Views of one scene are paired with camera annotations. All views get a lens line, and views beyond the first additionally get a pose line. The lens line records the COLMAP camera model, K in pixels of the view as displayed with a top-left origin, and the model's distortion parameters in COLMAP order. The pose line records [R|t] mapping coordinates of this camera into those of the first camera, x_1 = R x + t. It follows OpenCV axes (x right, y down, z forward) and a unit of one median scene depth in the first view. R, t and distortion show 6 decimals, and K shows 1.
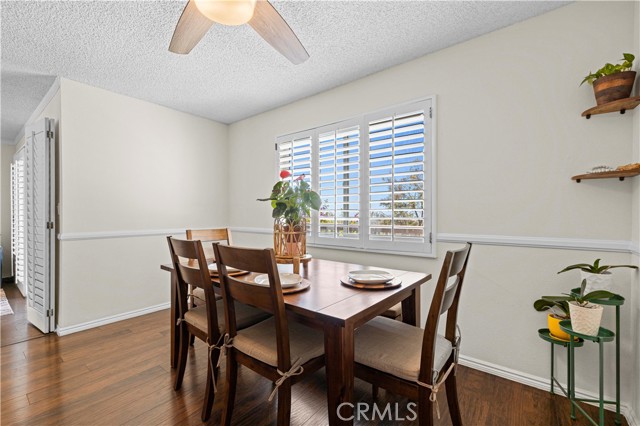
lens RADIAL K [[271.6, 0, 316.6], [0, 271.6, 213.8], [0, 0, 1]] dist [-0.000230, -0.000105]
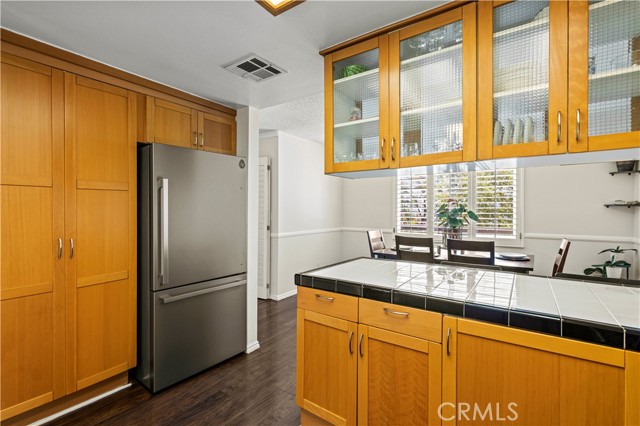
lens RADIAL K [[293.8, 0, 319.4], [0, 293.8, 208.2], [0, 0, 1]] dist [0.000293, 0.000189]
pose [[0.998395, 0.003445, 0.056525, -1.331832], [-0.003423, 0.999994, -0.000473, -0.113088], [-0.056526, 0.000279, 0.998401, -1.081105]]
